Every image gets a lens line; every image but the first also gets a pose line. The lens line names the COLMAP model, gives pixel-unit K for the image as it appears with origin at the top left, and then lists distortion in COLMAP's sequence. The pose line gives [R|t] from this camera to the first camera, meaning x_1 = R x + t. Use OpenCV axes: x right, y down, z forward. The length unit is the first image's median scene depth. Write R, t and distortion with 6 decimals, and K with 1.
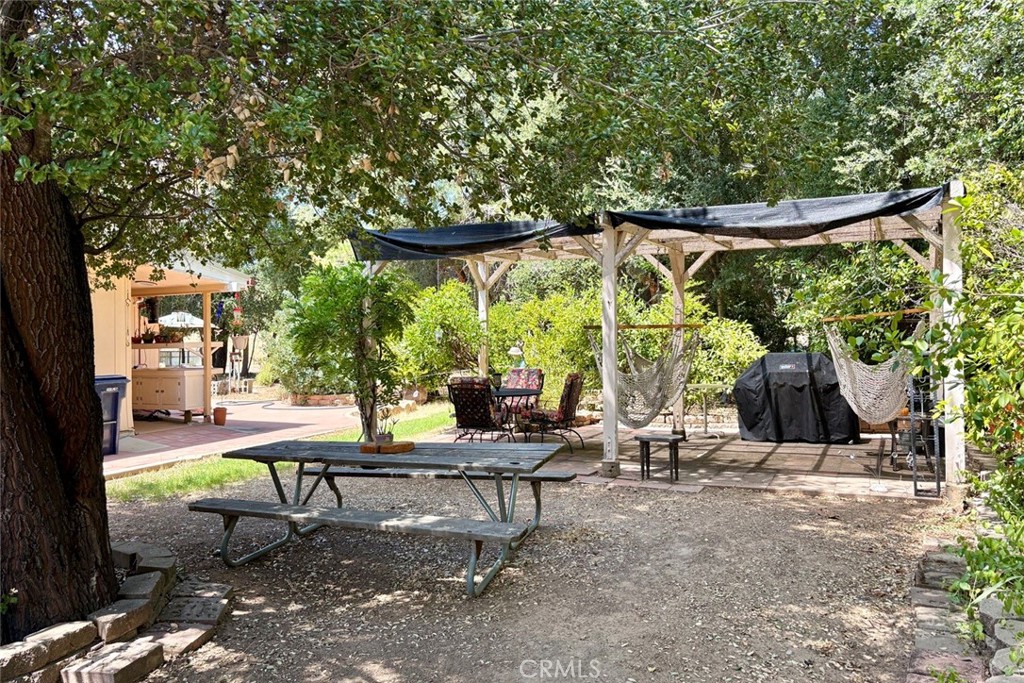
lens RADIAL K [[760.3, 0, 512.0], [0, 760.3, 341.5], [0, 0, 1]] dist [0.004625, -0.003388]
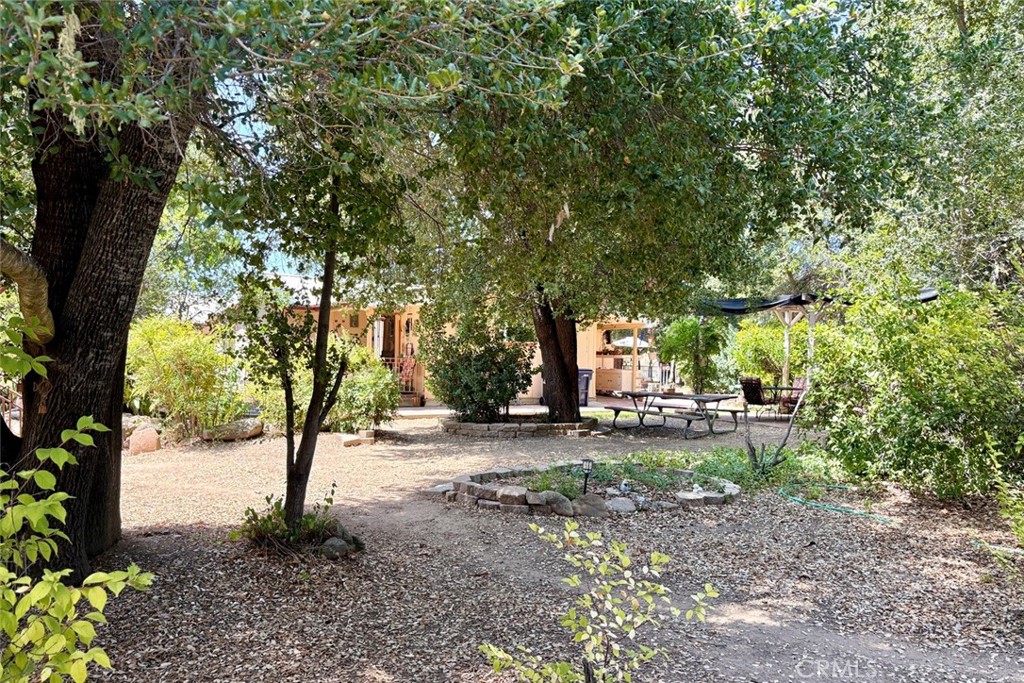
lens RADIAL K [[666.4, 0, 512.0], [0, 666.4, 341.5], [0, 0, 1]] dist [-0.003951, -0.004075]
pose [[0.820088, 0.025049, -0.571688, 0.381050], [-0.043986, 0.998845, -0.019333, 0.015904], [0.570544, 0.041001, 0.820243, -0.673008]]
